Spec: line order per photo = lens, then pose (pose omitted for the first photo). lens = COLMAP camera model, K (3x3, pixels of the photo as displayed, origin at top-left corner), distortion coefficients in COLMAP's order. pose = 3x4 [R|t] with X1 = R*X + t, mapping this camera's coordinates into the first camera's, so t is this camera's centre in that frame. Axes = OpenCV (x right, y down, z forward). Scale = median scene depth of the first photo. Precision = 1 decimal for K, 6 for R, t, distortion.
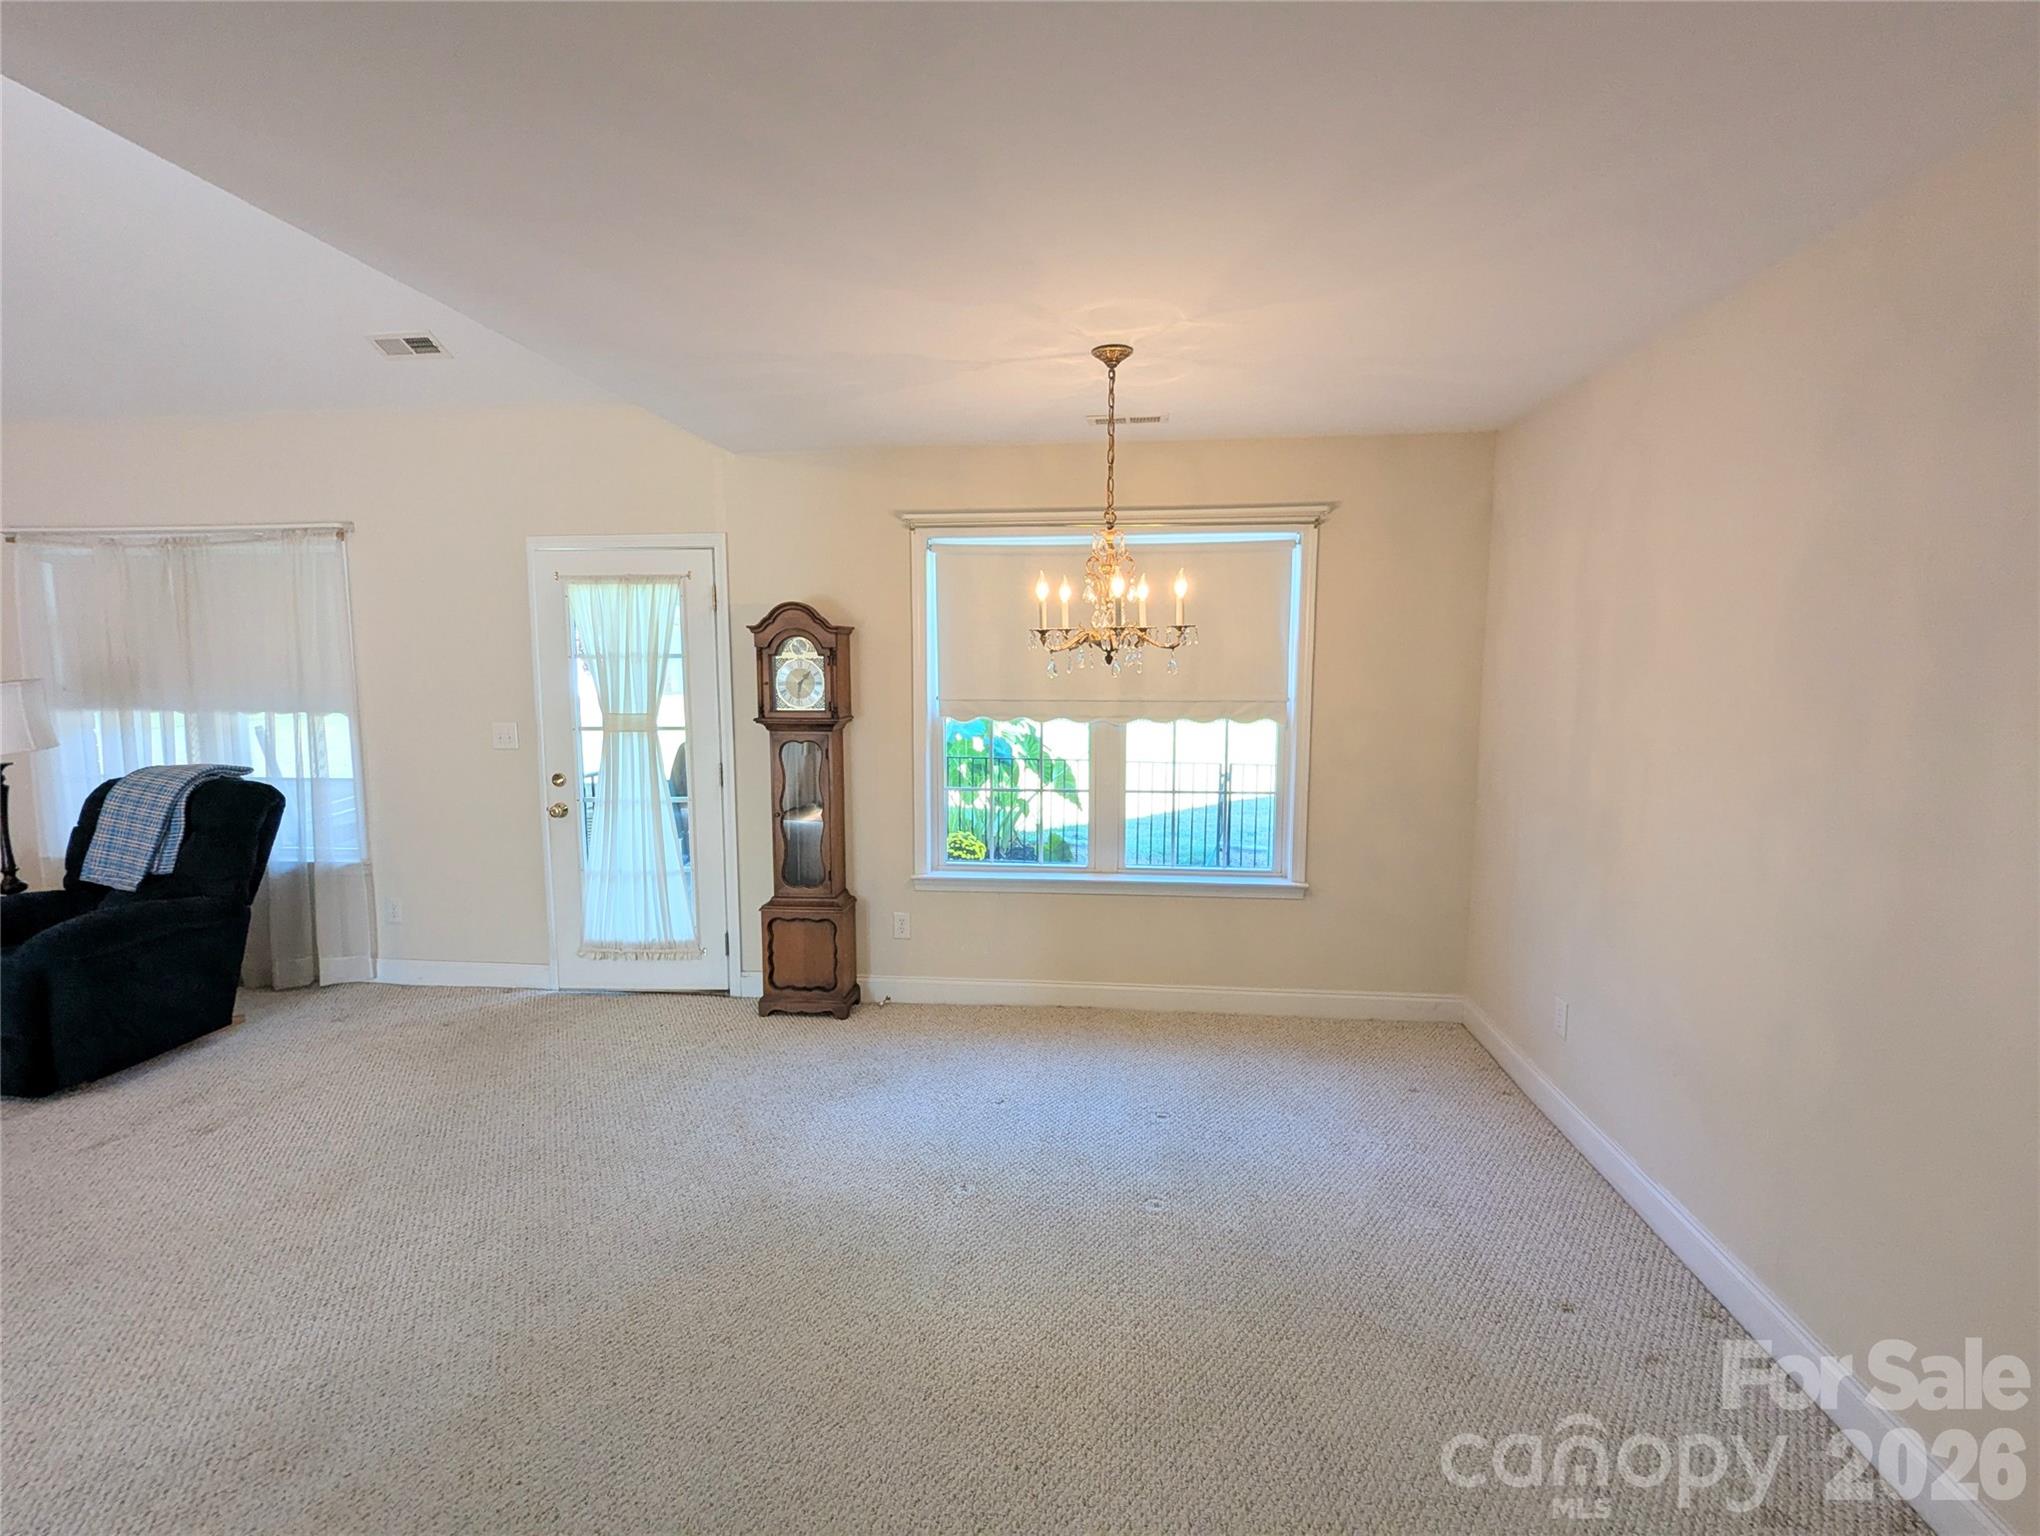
lens RADIAL K [[968.2, 0, 1017.9], [0, 968.2, 765.7], [0, 0, 1]] dist [0.002364, -0.002007]
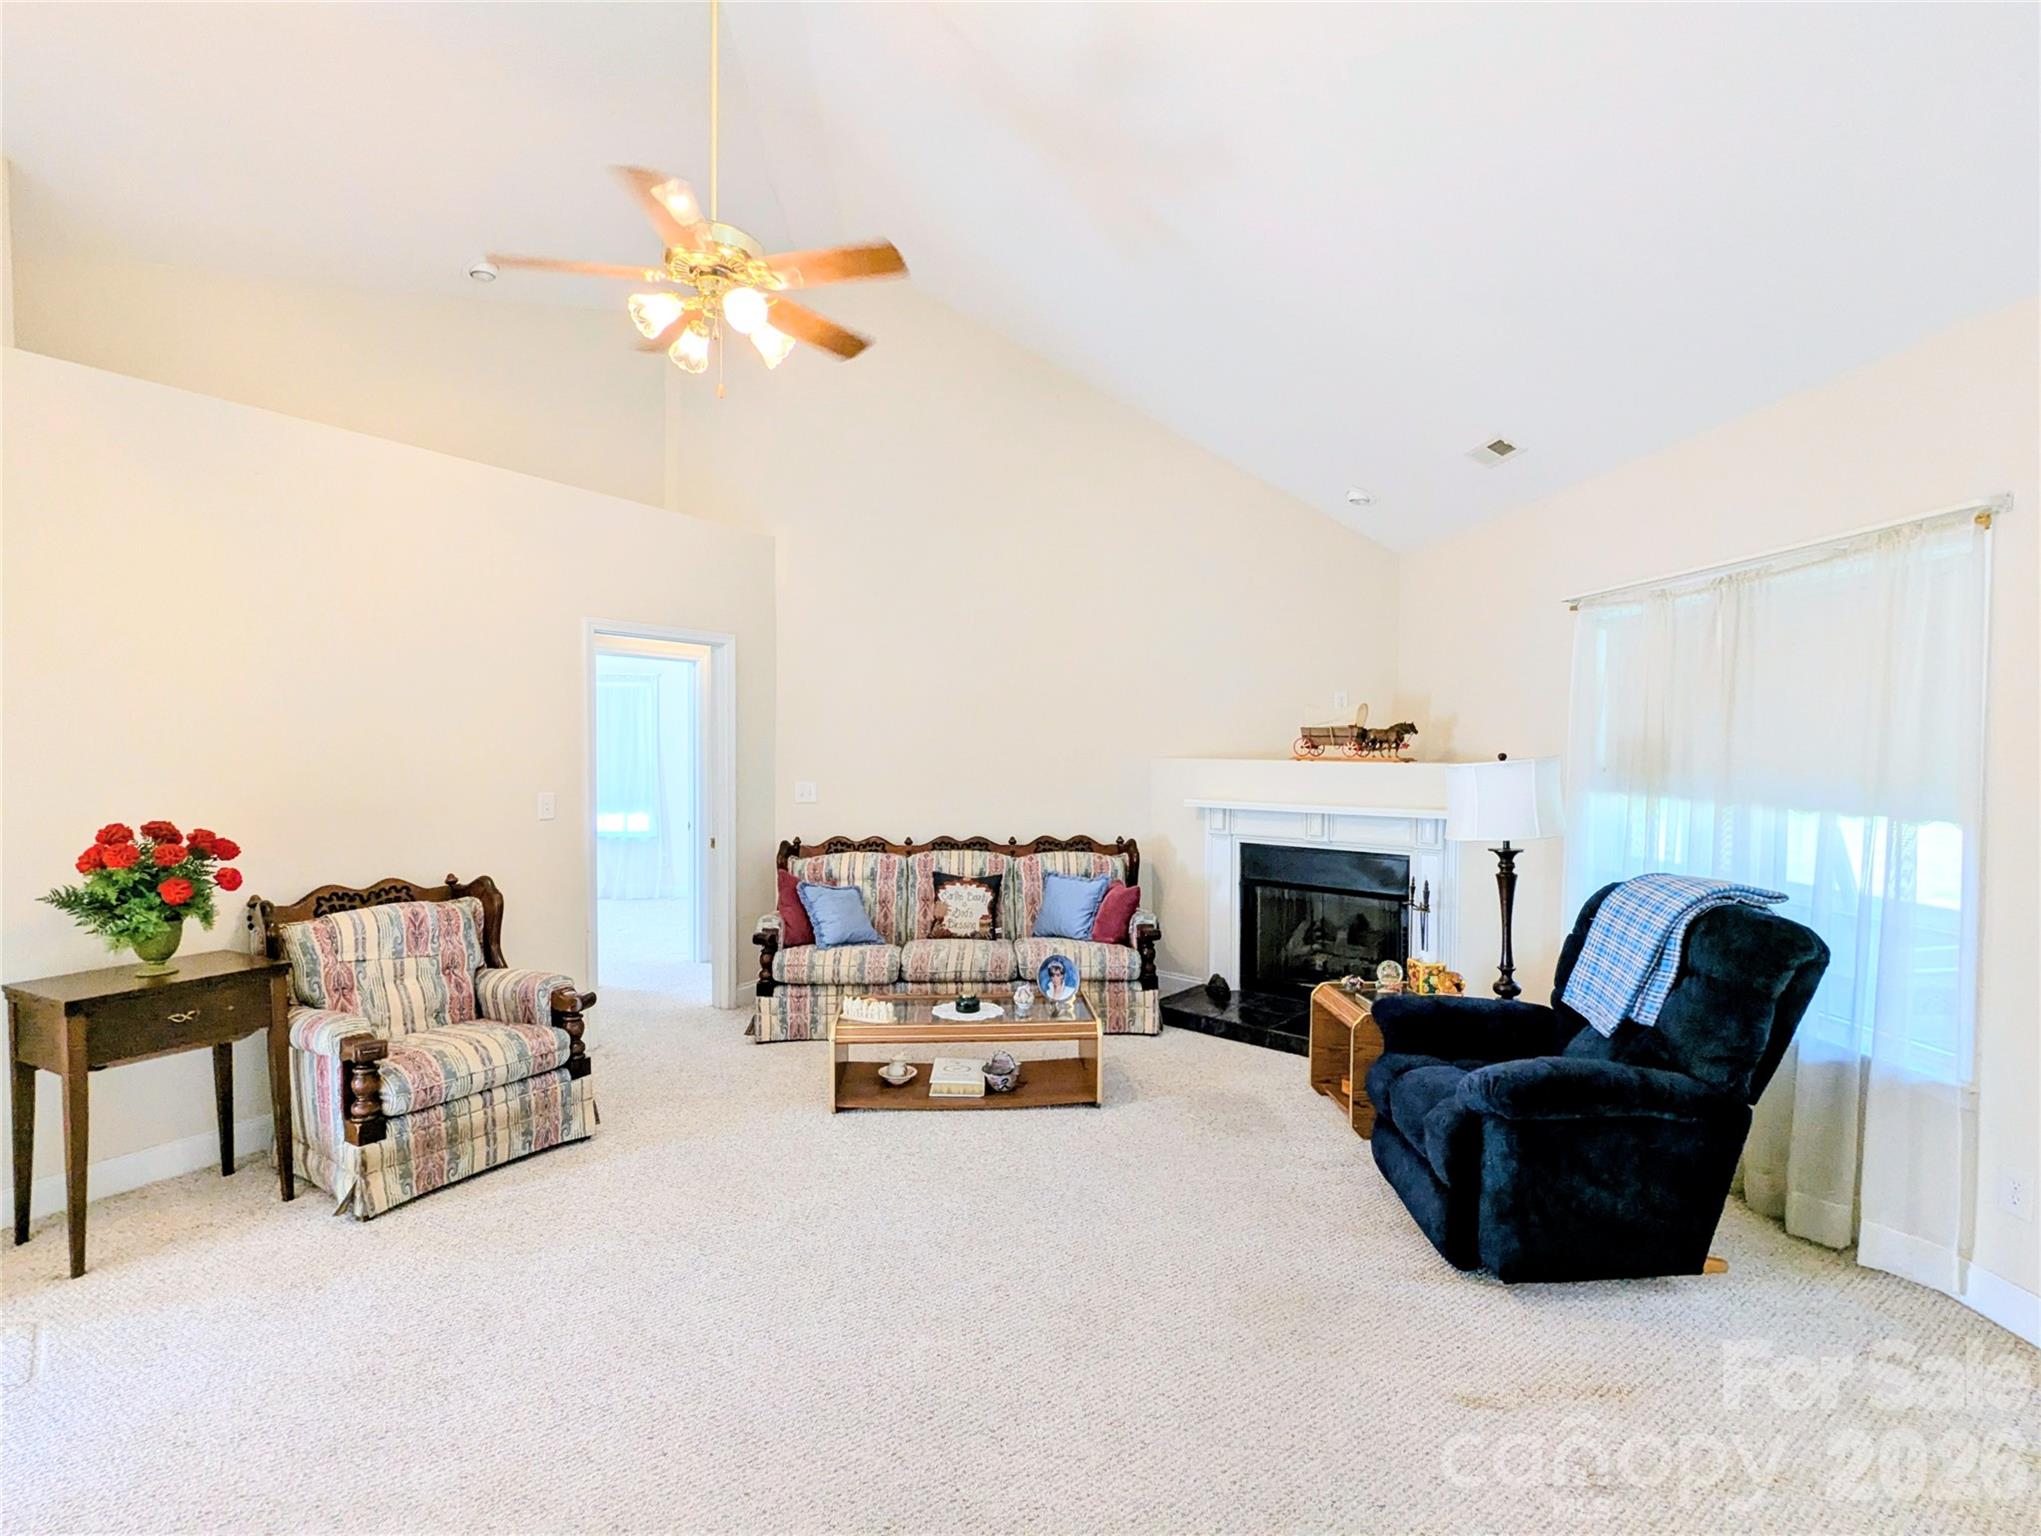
lens RADIAL K [[972.4, 0, 1018.8], [0, 972.4, 766.7], [0, 0, 1]] dist [-0.000232, 0.000037]
pose [[0.171982, 0.025715, -0.984764, -0.233147], [-0.116157, 0.993215, 0.005650, -0.028650], [0.978228, 0.113416, 0.173802, 0.369169]]
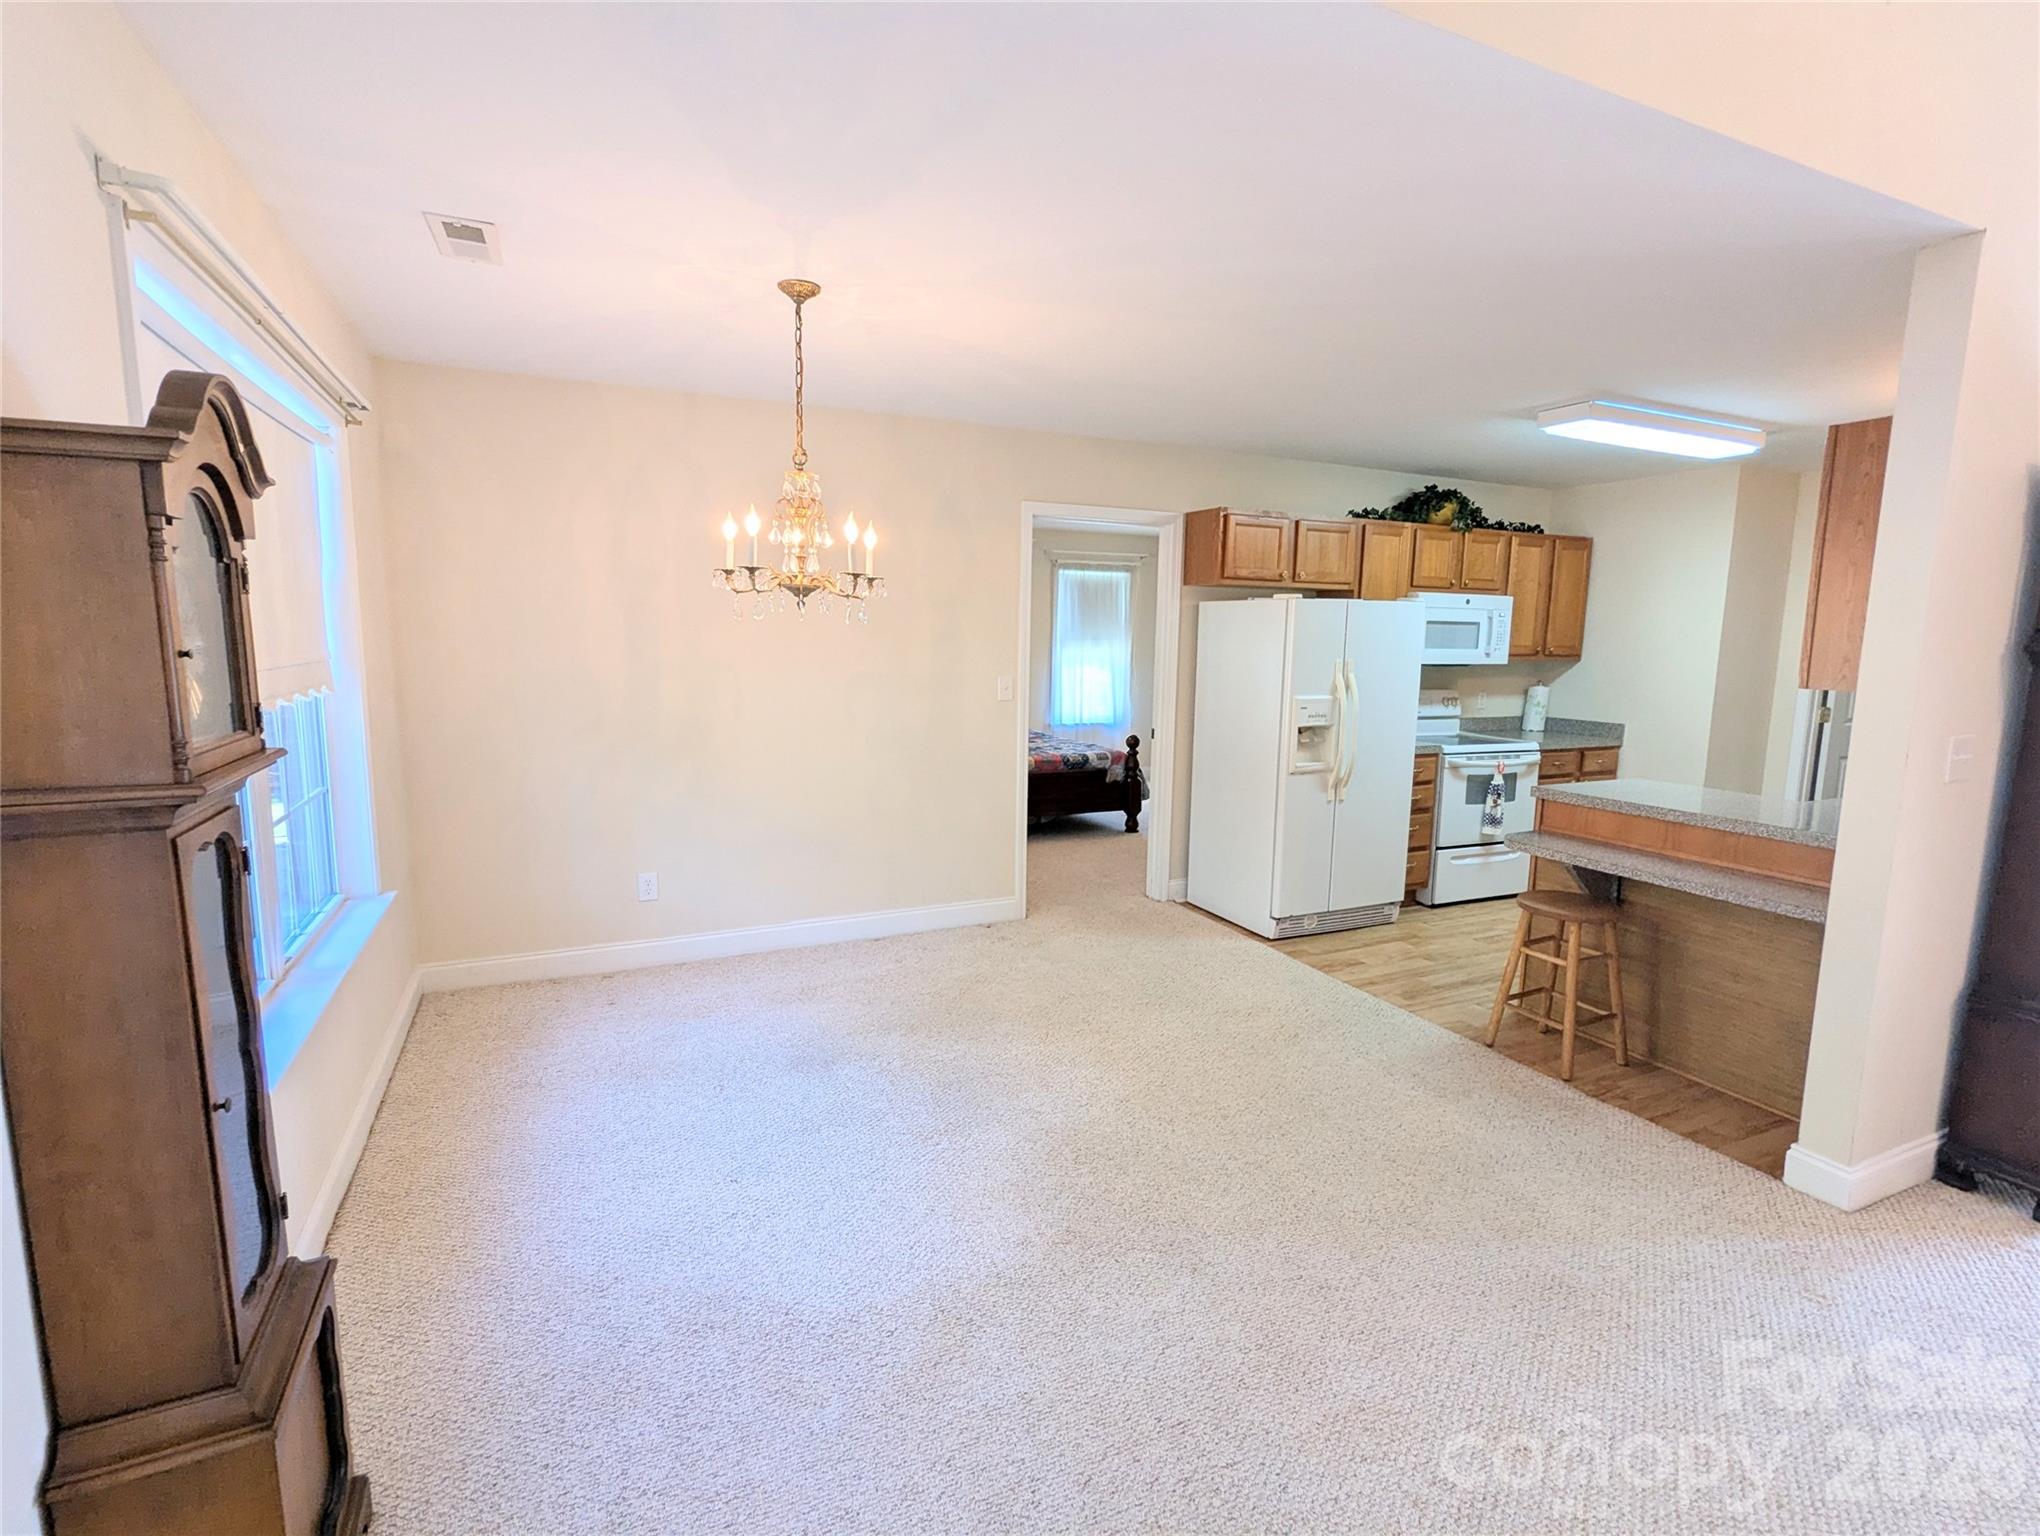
lens RADIAL K [[968.2, 0, 1017.9], [0, 968.2, 765.7], [0, 0, 1]] dist [0.002364, -0.002007]
pose [[-0.511420, -0.125977, 0.850047, -0.606855], [0.083563, 0.977218, 0.195098, -0.085785], [-0.855258, 0.170809, -0.489241, 0.922850]]
